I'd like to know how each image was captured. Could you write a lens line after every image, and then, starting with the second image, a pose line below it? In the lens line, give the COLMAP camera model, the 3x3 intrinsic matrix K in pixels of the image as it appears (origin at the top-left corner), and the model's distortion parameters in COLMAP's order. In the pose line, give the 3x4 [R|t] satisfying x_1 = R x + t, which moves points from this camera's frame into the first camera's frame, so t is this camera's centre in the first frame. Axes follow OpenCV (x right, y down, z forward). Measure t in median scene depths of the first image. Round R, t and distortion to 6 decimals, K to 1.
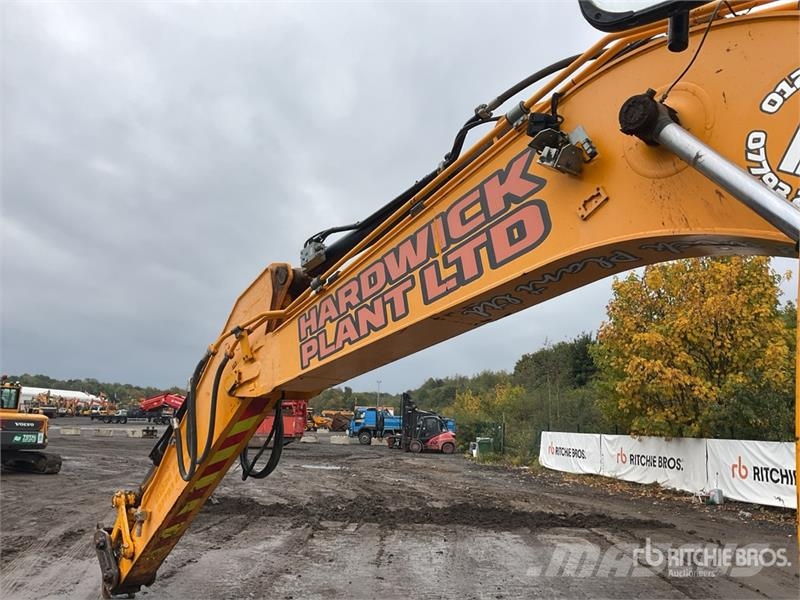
lens RADIAL K [[660.5, 0, 393.7], [0, 660.5, 298.9], [0, 0, 1]] dist [0.089118, -0.164481]
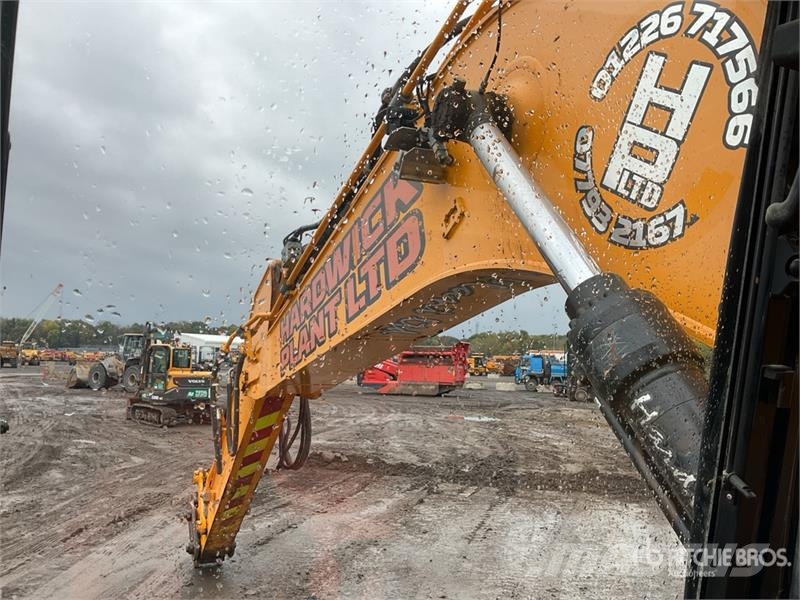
lens RADIAL K [[660.5, 0, 393.7], [0, 660.5, 300.9], [0, 0, 1]] dist [0.089118, -0.164481]
pose [[0.964672, -0.035214, -0.261089, 0.097282], [0.058028, 0.995089, 0.080190, -0.025177], [0.256983, -0.092508, 0.961978, 0.045933]]
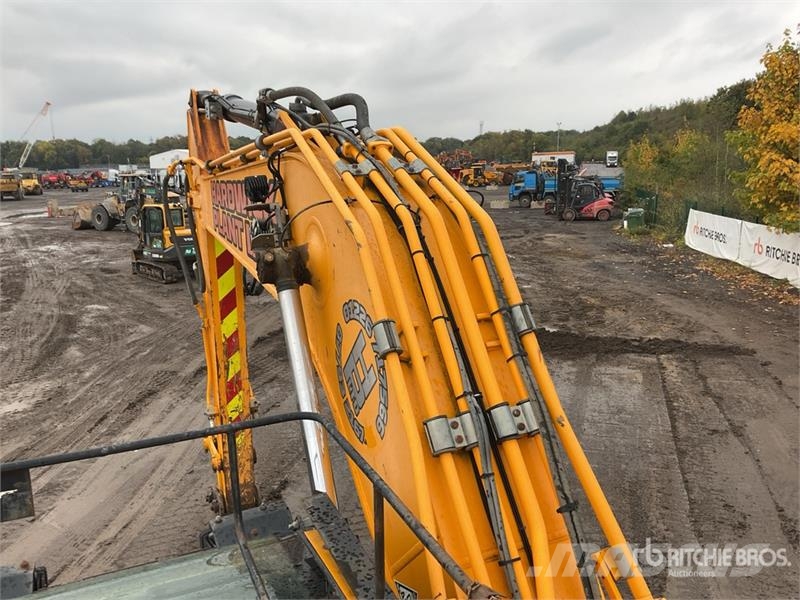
lens RADIAL K [[660.5, 0, 393.0], [0, 660.5, 298.2], [0, 0, 1]] dist [0.089118, -0.164481]
pose [[0.961040, -0.005181, -0.276362, 0.189215], [0.108045, 0.927319, 0.358338, -0.163057], [0.254419, -0.374236, 0.891750, -0.001193]]
